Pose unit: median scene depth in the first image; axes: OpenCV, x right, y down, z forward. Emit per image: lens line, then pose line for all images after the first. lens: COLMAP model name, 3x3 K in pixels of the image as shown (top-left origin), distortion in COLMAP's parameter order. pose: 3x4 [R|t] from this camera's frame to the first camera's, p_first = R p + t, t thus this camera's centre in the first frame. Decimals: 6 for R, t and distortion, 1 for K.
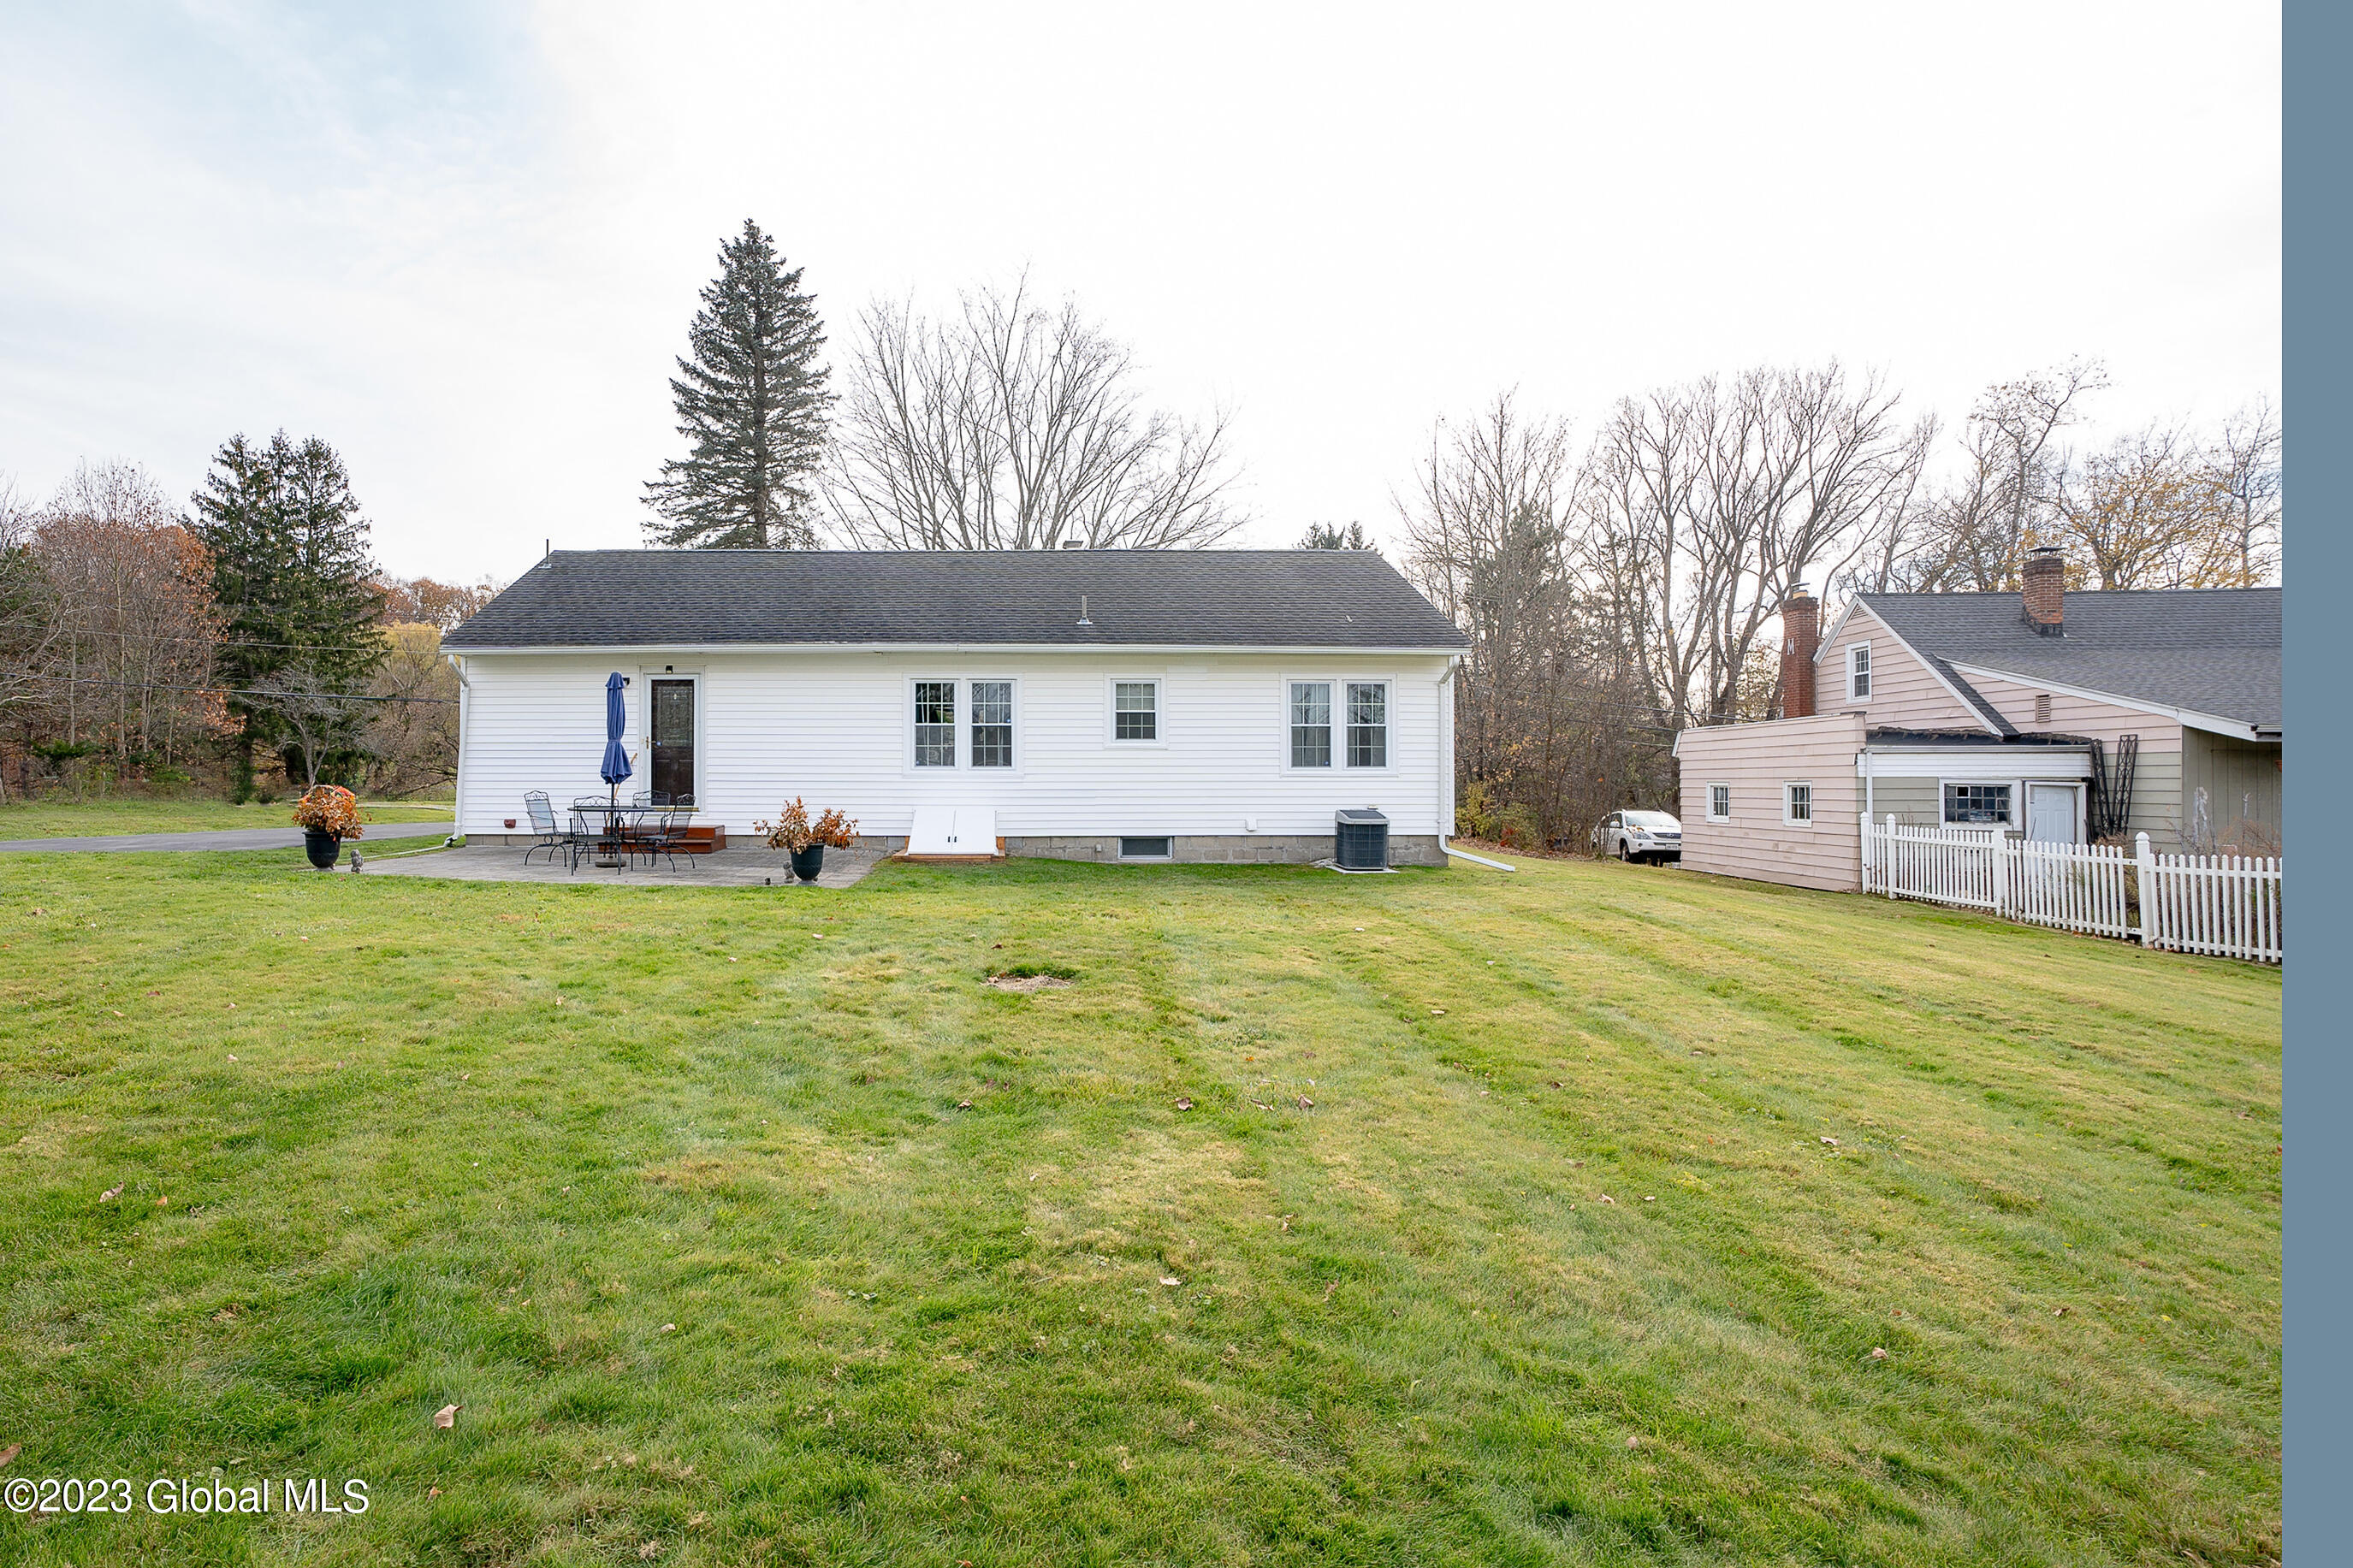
lens RADIAL K [[1147.1, 0, 1045.8], [0, 1147.1, 779.6], [0, 0, 1]] dist [-0.001161, -0.000087]
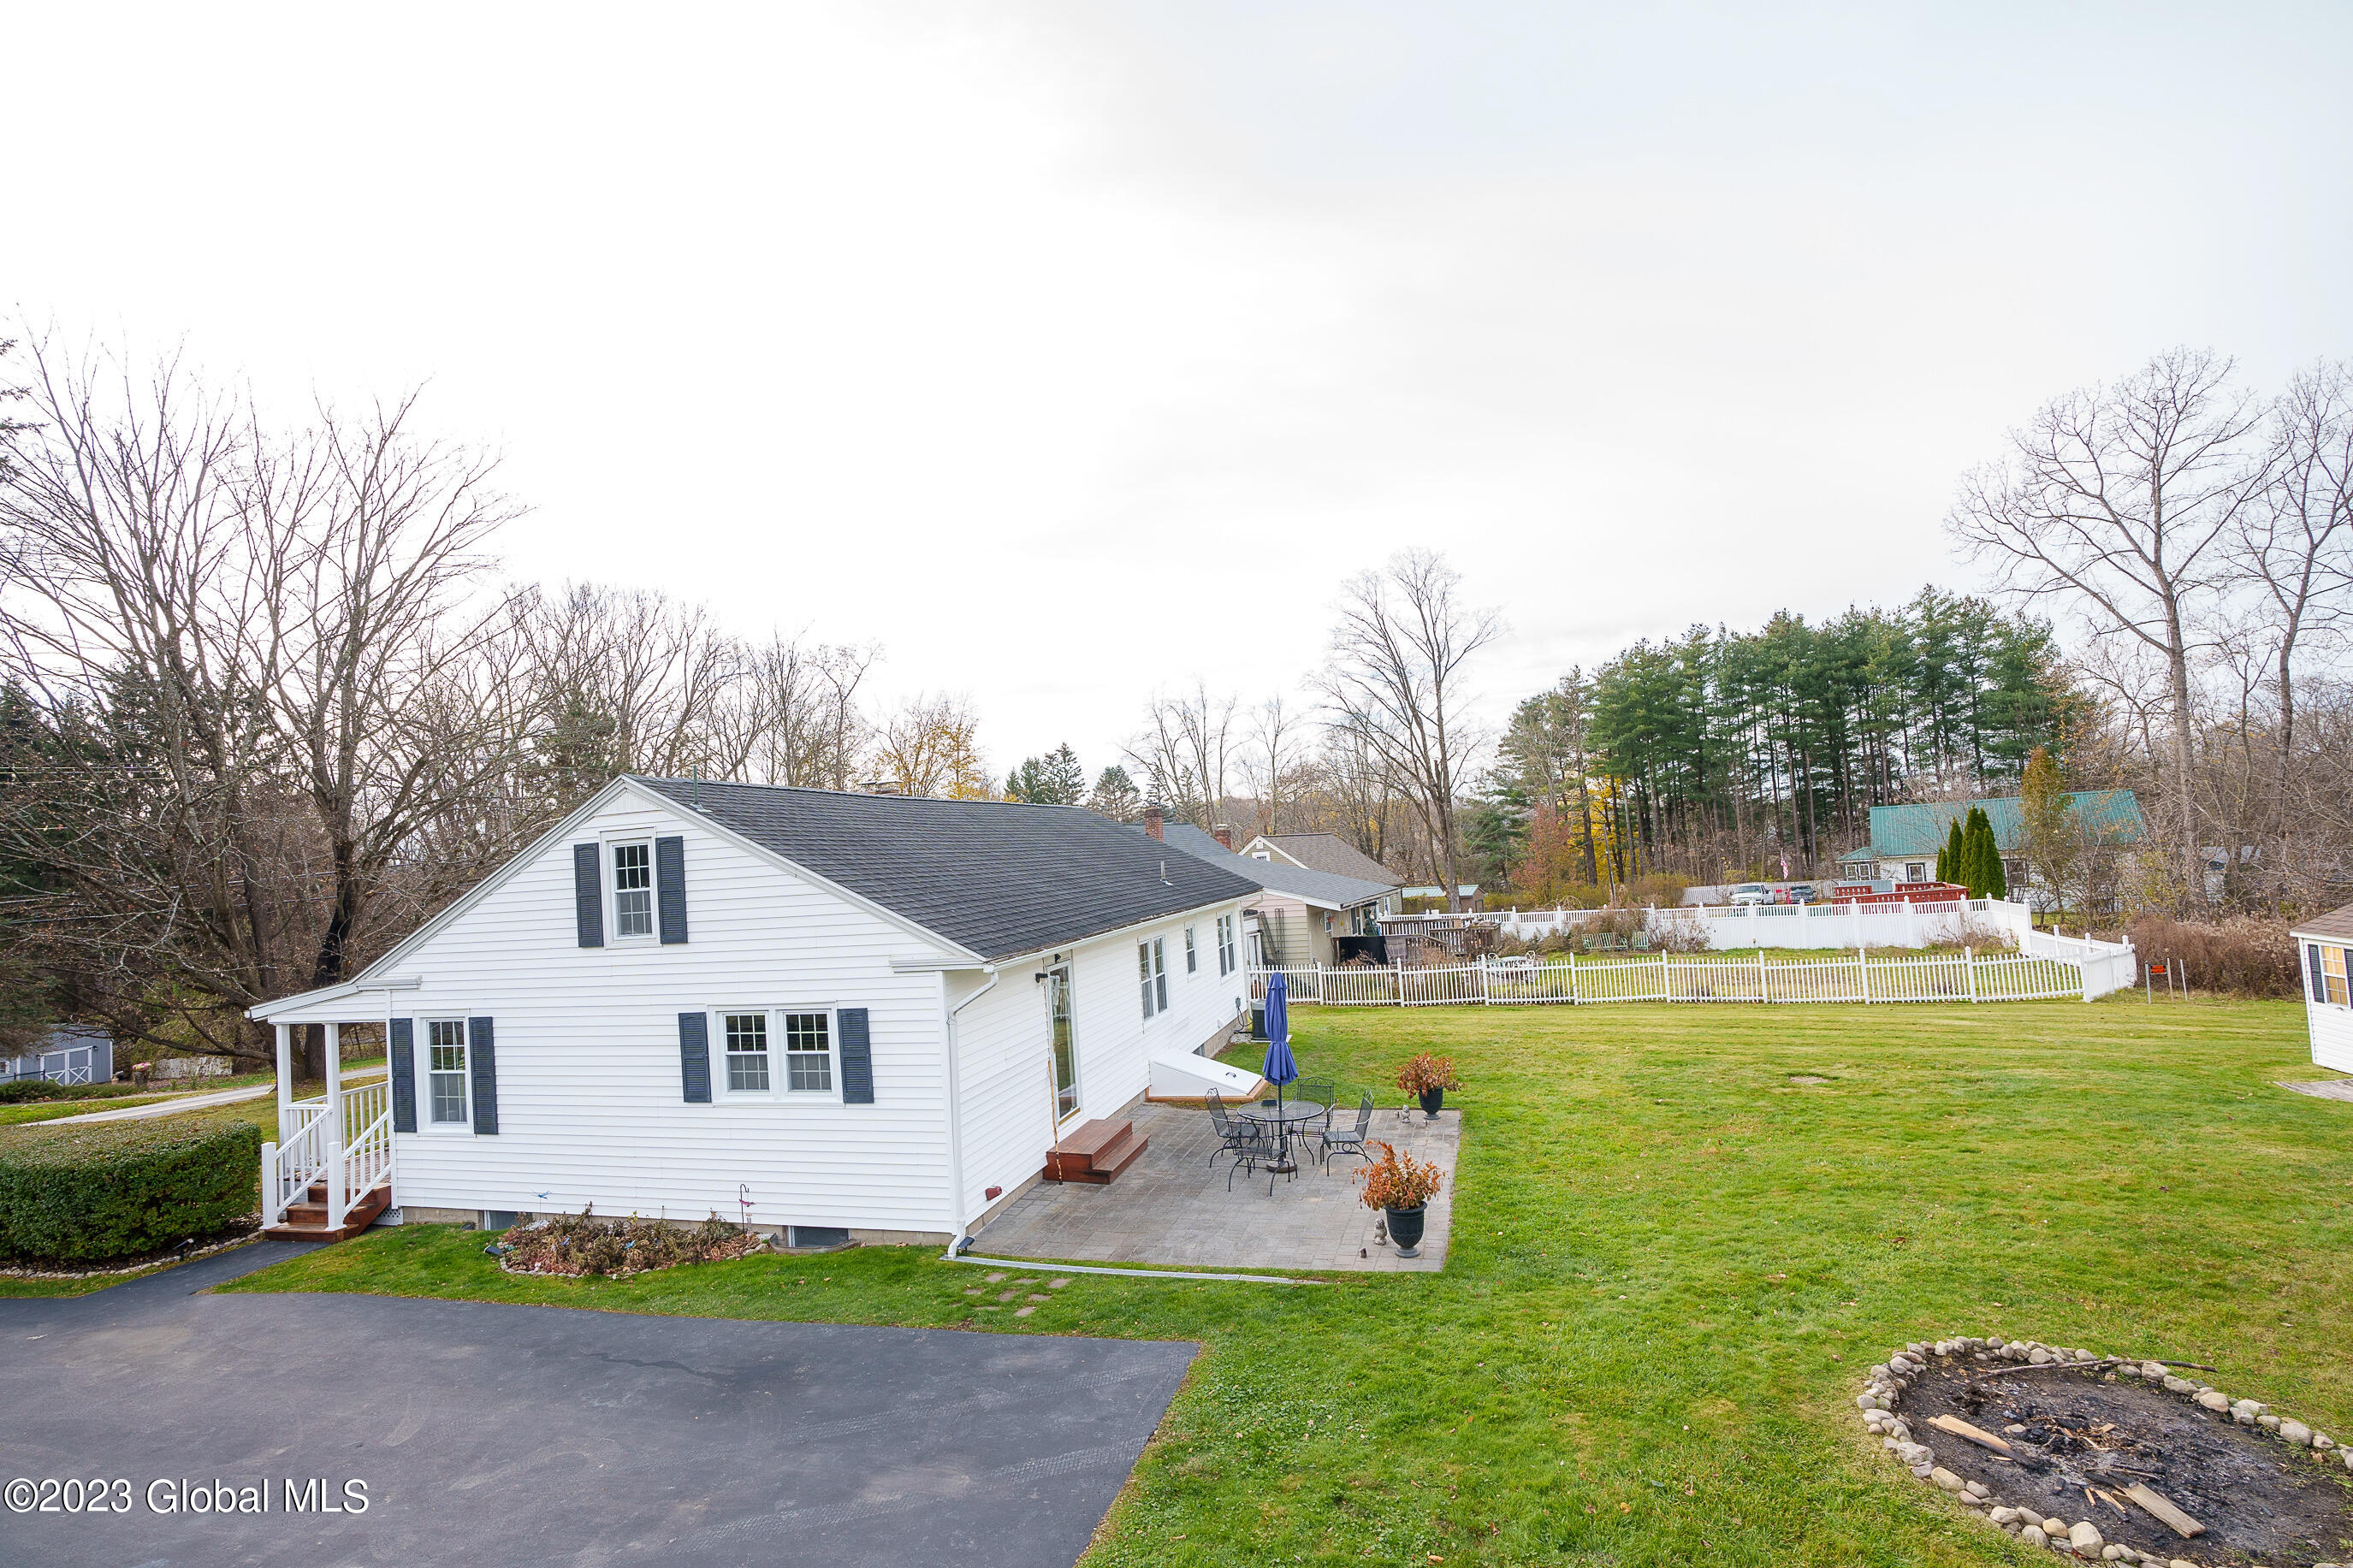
lens RADIAL K [[1072.9, 0, 1180.0], [0, 1072.9, 789.8], [0, 0, 1]] dist [-0.070178, 0.026505]
pose [[0.283292, 0.036815, 0.958327, -1.063990], [0.065356, 0.996199, -0.057590, -0.166605], [-0.956804, 0.078947, 0.279809, 0.658011]]
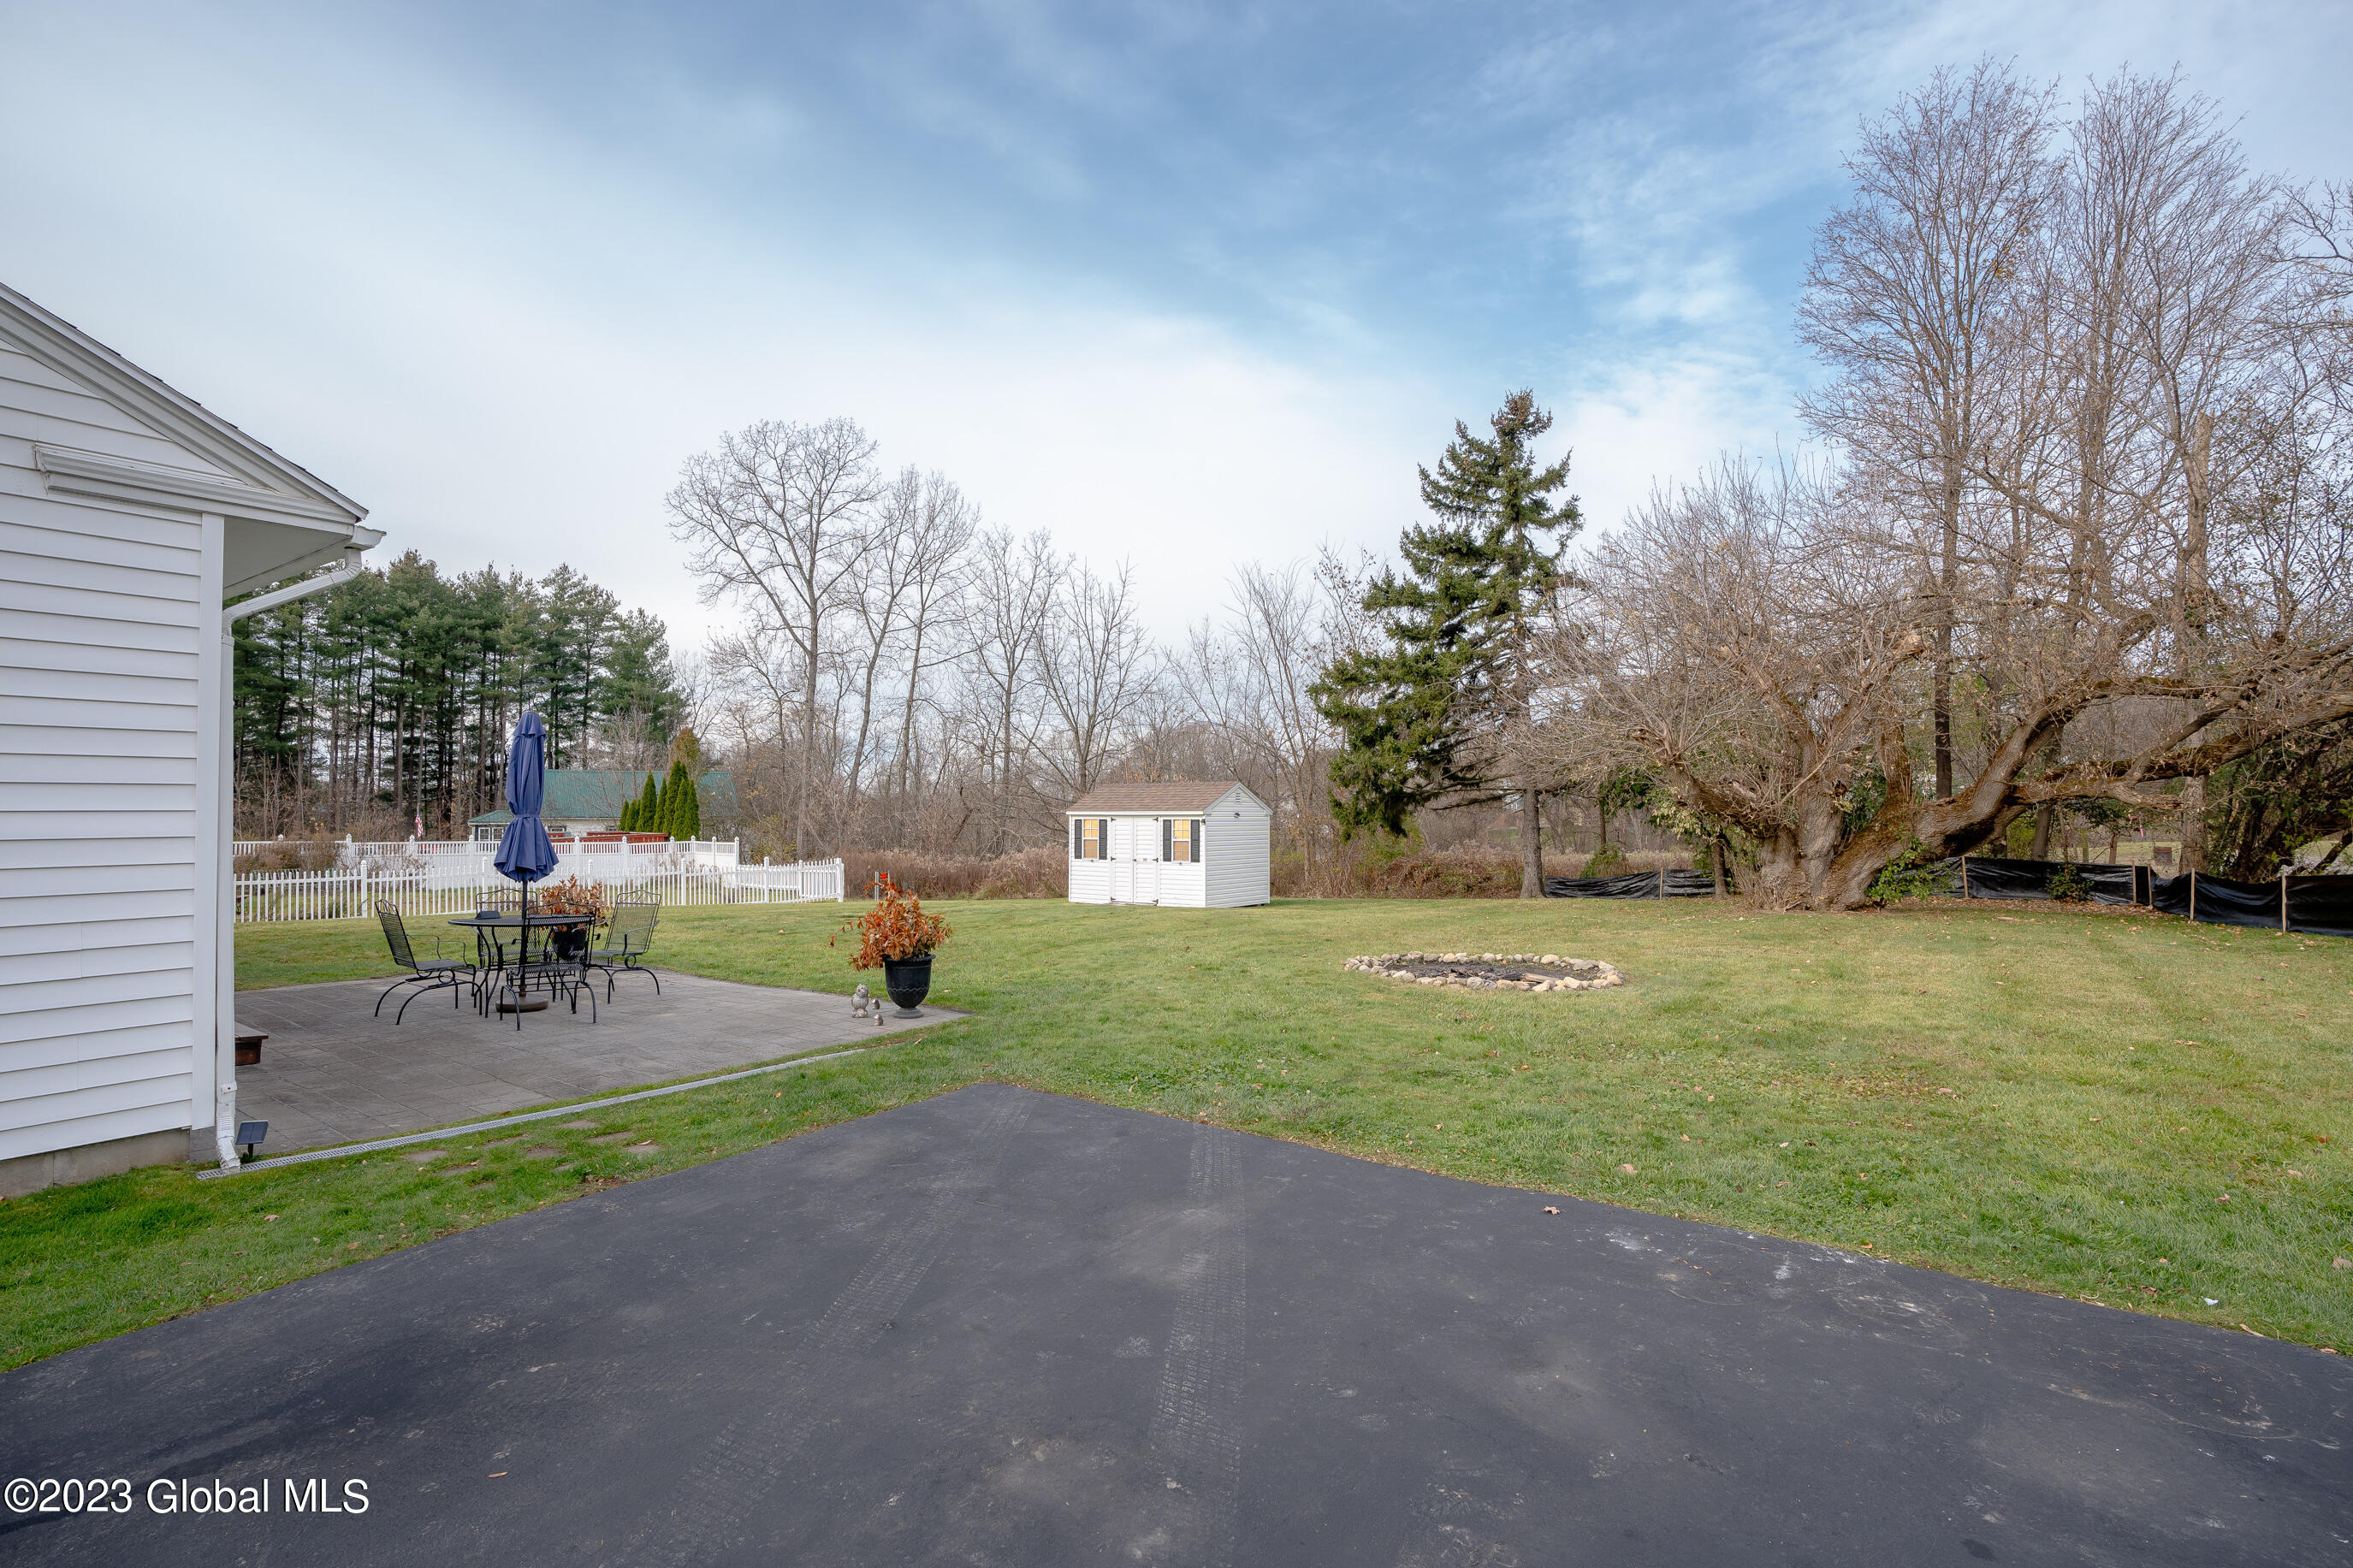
lens RADIAL K [[1109.8, 0, 1176.5], [0, 1109.8, 784.0], [0, 0, 1]] dist [-0.072775, 0.034097]
pose [[-0.806060, 0.007761, 0.591784, -0.856335], [-0.004268, 0.999812, -0.018926, -0.034843], [-0.591819, -0.017781, -0.805875, 1.047163]]
